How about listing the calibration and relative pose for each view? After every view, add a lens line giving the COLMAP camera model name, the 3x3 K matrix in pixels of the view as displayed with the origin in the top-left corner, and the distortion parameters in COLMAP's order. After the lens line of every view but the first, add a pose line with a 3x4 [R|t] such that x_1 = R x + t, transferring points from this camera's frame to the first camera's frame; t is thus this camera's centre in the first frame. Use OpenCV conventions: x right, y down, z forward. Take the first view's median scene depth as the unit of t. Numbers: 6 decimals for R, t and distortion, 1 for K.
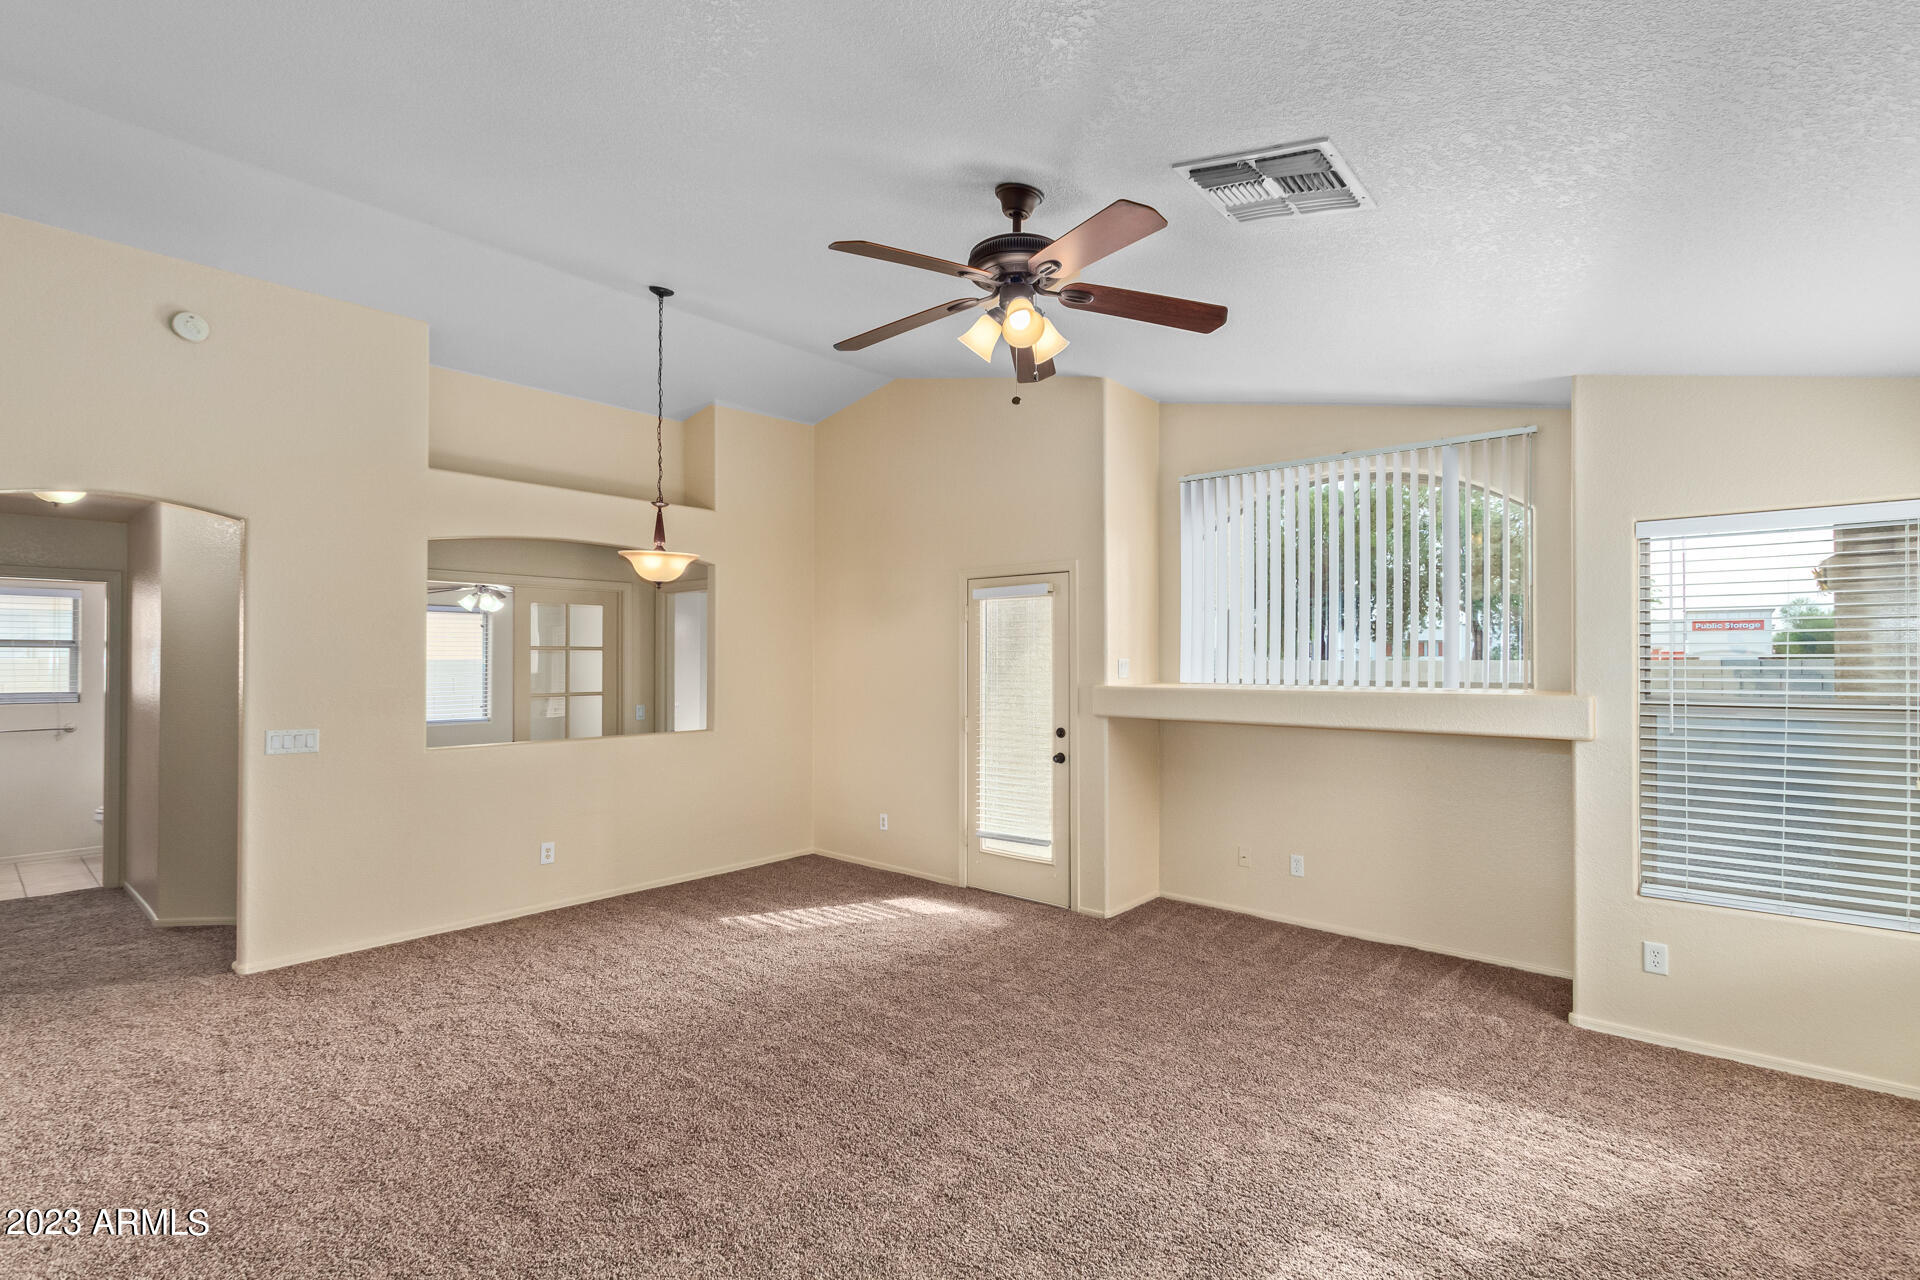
lens RADIAL K [[877.2, 0, 952.0], [0, 877.2, 656.6], [0, 0, 1]] dist [0.012491, -0.000781]
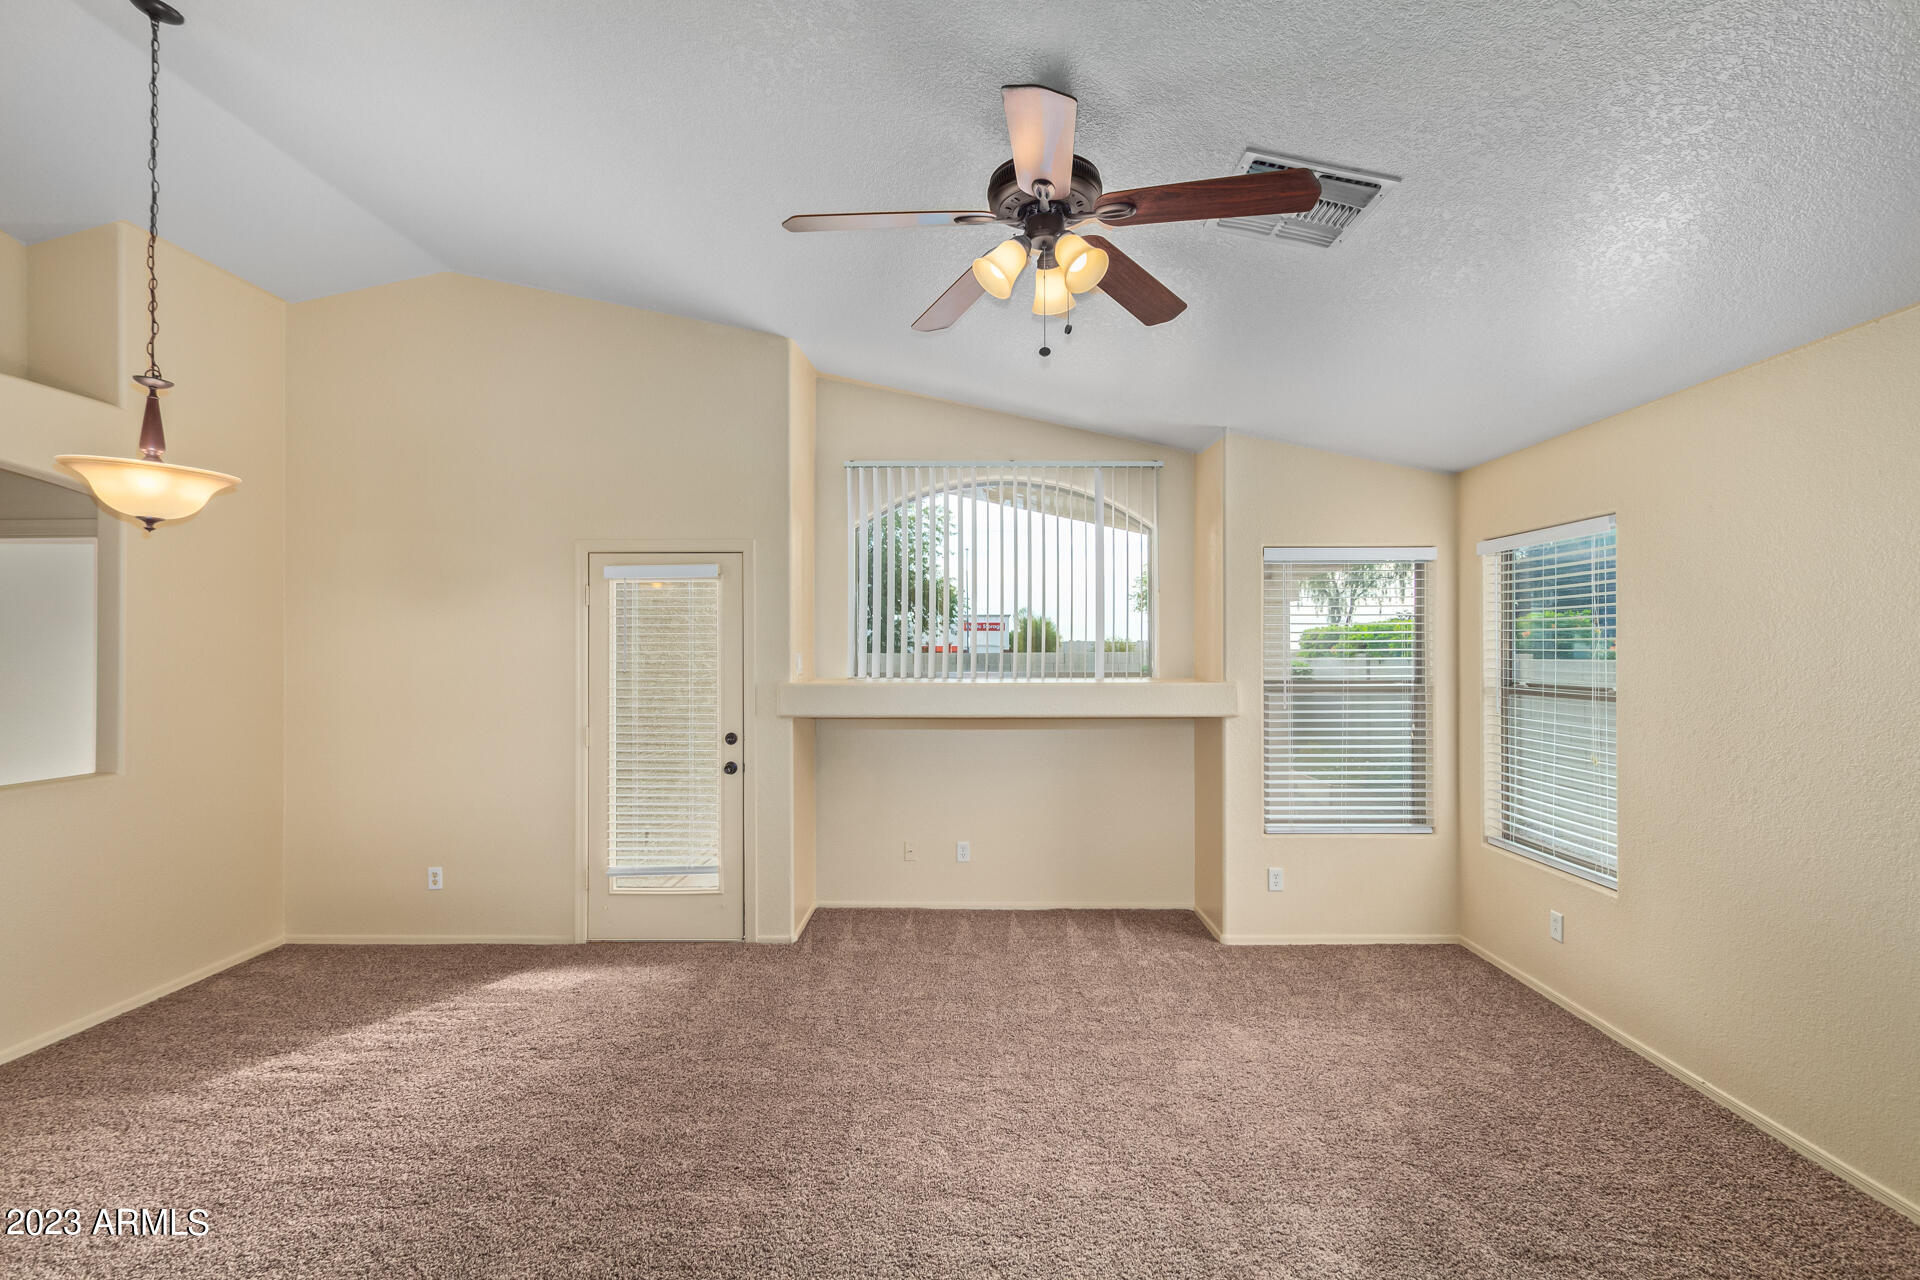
lens RADIAL K [[879.9, 0, 966.6], [0, 879.9, 647.4], [0, 0, 1]] dist [0.012607, -0.005396]
pose [[0.760107, 0.002793, 0.649792, -0.291313], [-0.000713, 0.999994, -0.003465, -0.000055], [-0.649798, 0.002170, 0.760104, 0.212795]]
